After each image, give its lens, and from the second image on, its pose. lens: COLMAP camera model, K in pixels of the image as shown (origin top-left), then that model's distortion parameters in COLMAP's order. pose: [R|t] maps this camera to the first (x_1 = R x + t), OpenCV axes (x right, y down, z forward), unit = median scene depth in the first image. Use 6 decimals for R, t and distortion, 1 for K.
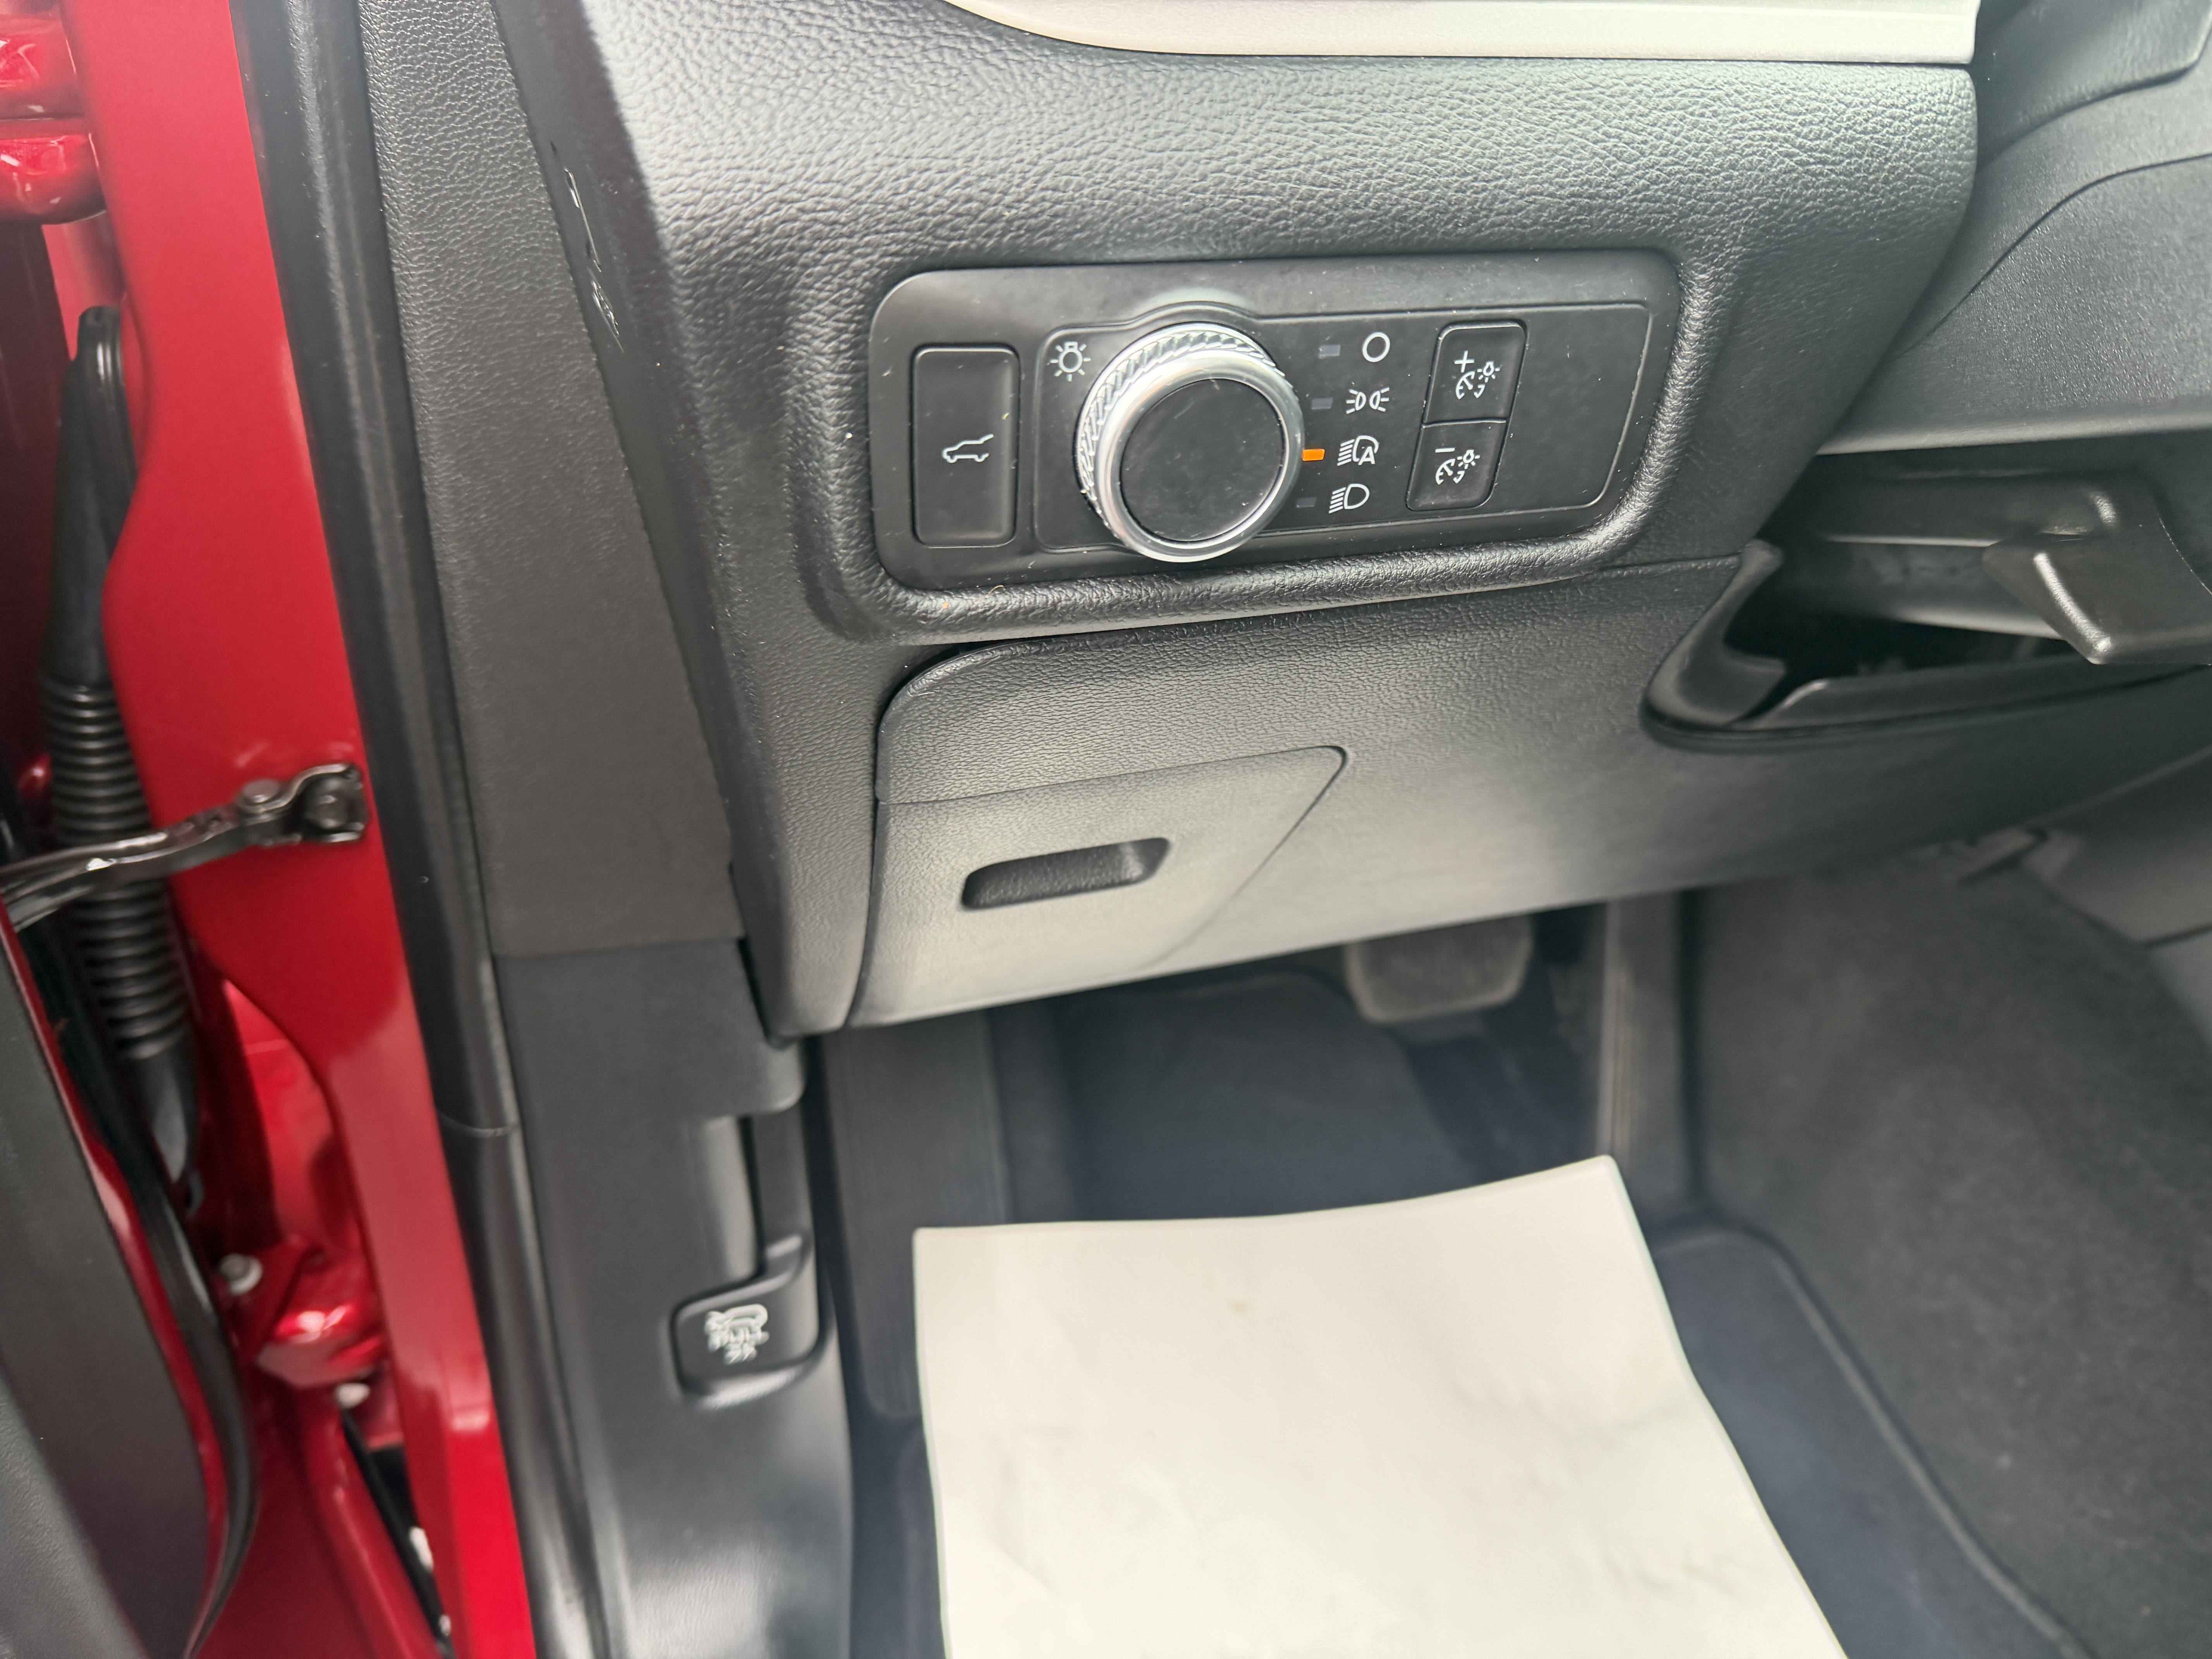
lens RADIAL K [[1585.5, 0, 1106.0], [0, 1585.5, 829.5], [0, 0, 1]] dist [0.002299, 0.000007]
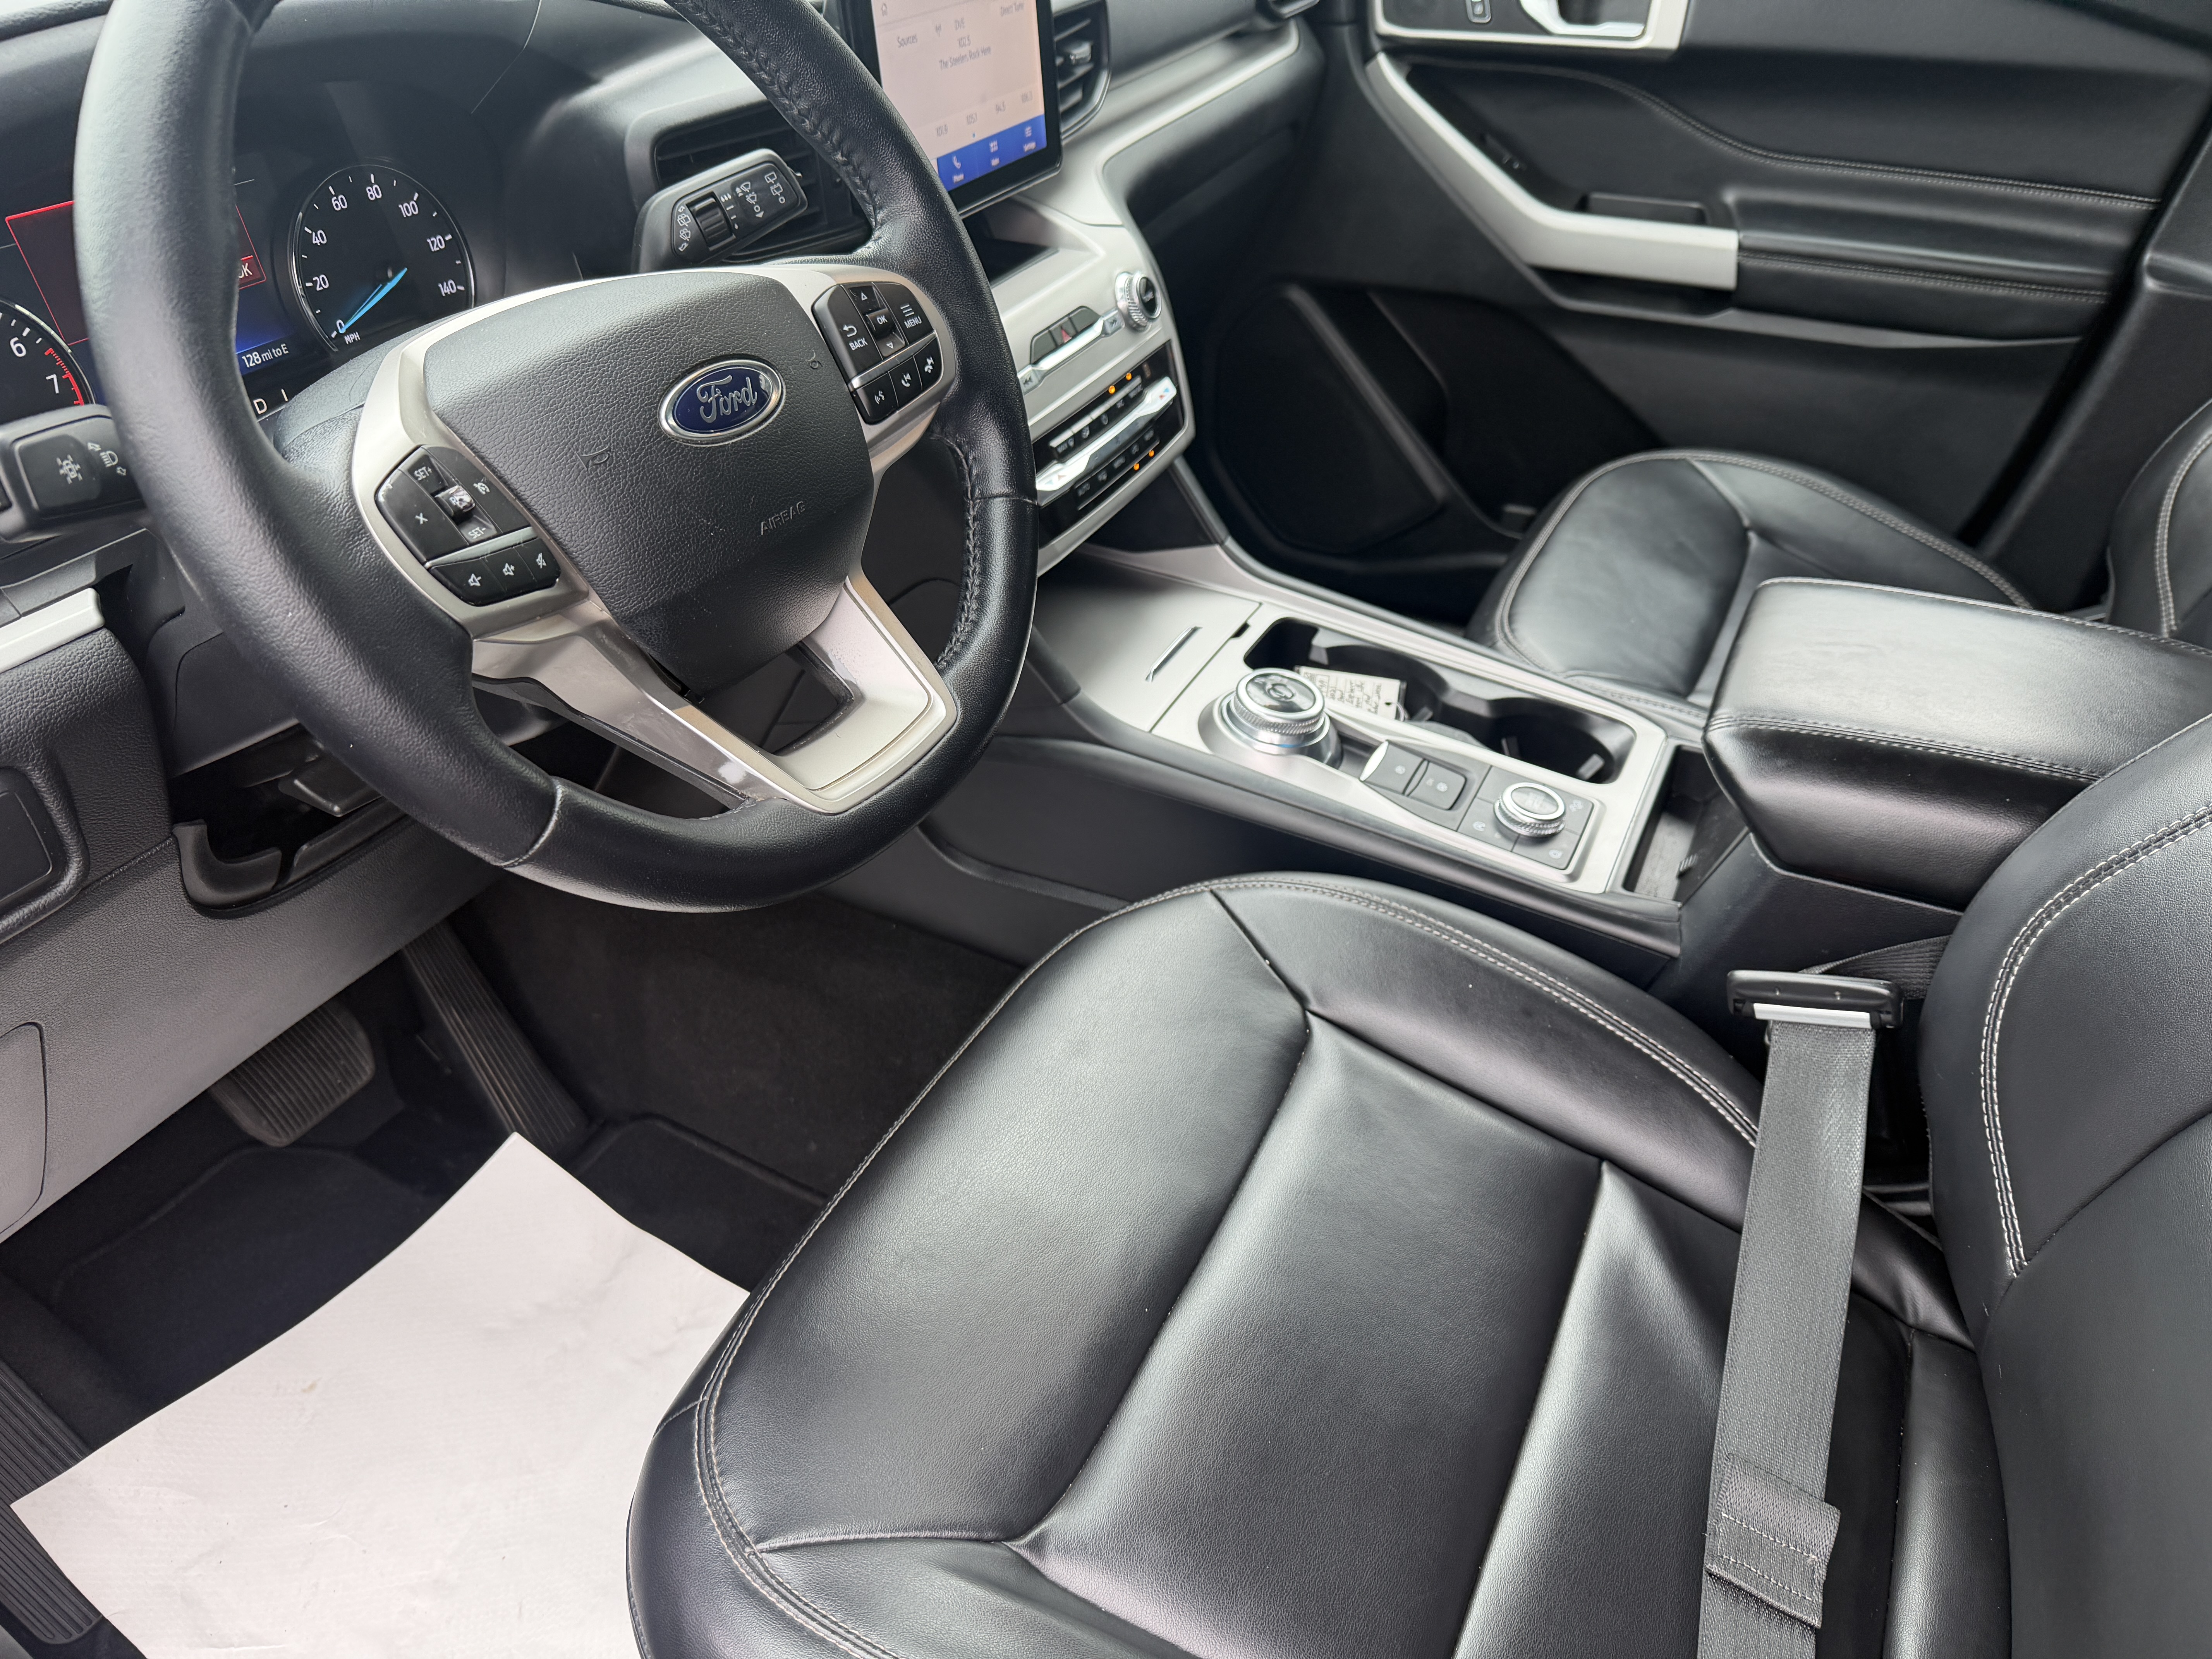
lens RADIAL K [[1585.5, 0, 1106.0], [0, 1585.5, 829.5], [0, 0, 1]] dist [0.002299, 0.000007]
pose [[0.706047, -0.477197, 0.523240, 0.151883], [0.489234, 0.862886, 0.126796, 0.106879], [-0.512003, 0.166462, 0.842700, -0.981985]]
